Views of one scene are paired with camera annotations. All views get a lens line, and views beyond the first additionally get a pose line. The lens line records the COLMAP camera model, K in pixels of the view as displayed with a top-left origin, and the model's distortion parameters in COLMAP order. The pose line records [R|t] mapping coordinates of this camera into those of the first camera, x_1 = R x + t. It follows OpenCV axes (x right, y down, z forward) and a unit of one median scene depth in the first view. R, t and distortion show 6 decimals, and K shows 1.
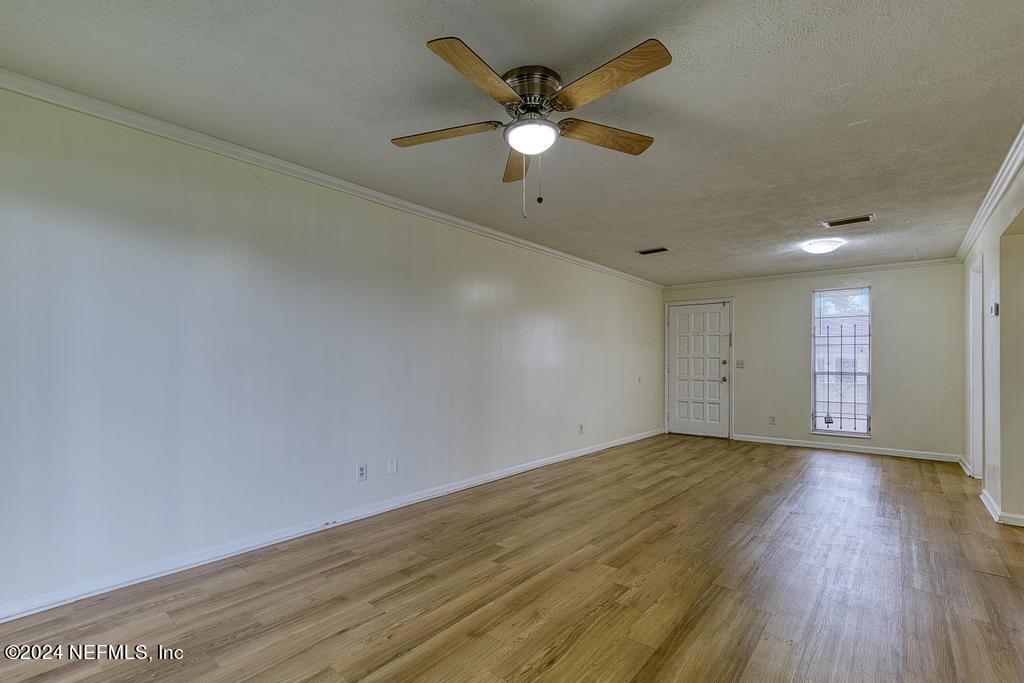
lens RADIAL K [[475.3, 0, 521.0], [0, 475.3, 355.8], [0, 0, 1]] dist [-0.010779, 0.002713]
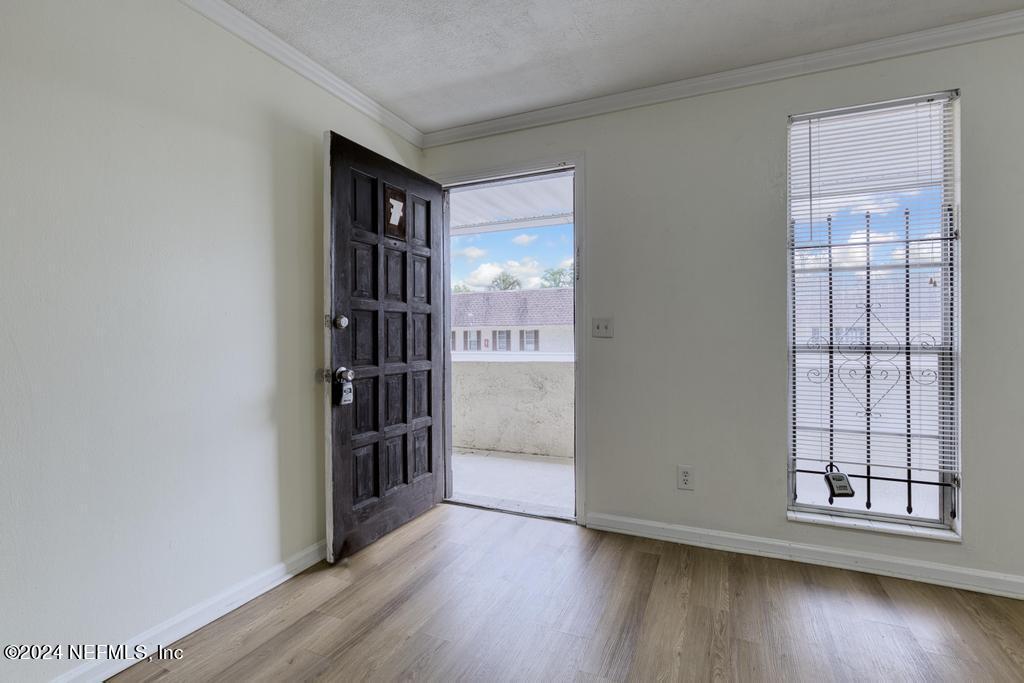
lens RADIAL K [[475.3, 0, 518.3], [0, 475.3, 340.3], [0, 0, 1]] dist [-0.010779, 0.002713]
pose [[0.971410, -0.003432, 0.237385, 0.351226], [0.001735, 0.999971, 0.007359, 0.028686], [-0.237403, -0.006737, 0.971388, 0.737739]]
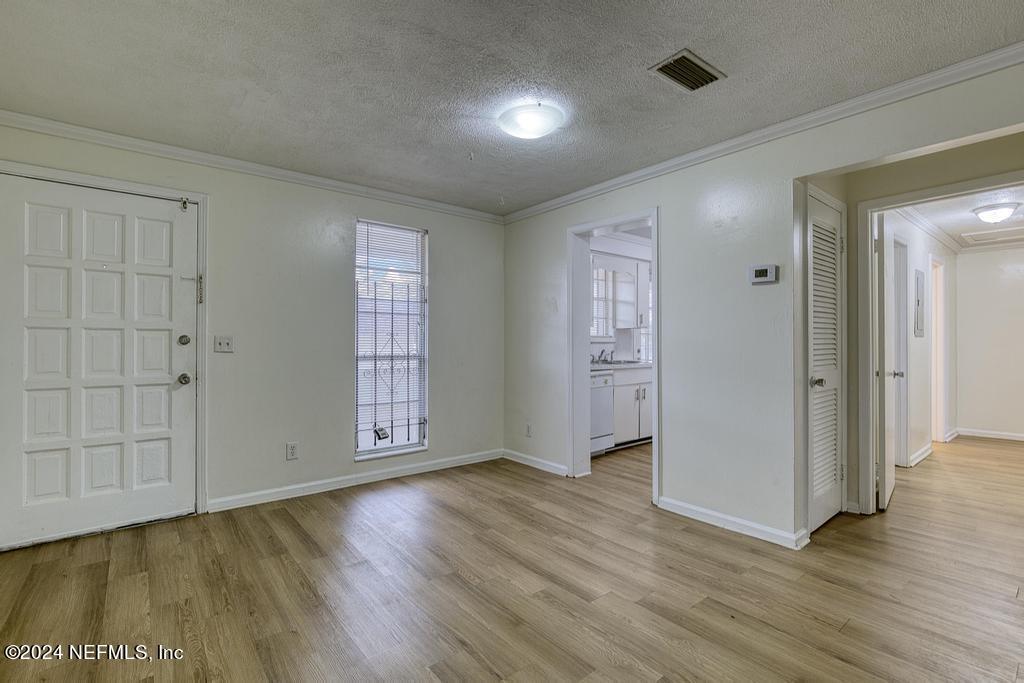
lens RADIAL K [[475.3, 0, 517.3], [0, 475.3, 340.0], [0, 0, 1]] dist [-0.010779, 0.002713]
pose [[0.218600, -0.002580, 0.975811, 0.087104], [-0.015312, 0.999864, 0.006074, 0.007460], [-0.975694, -0.016270, 0.218531, 0.707903]]
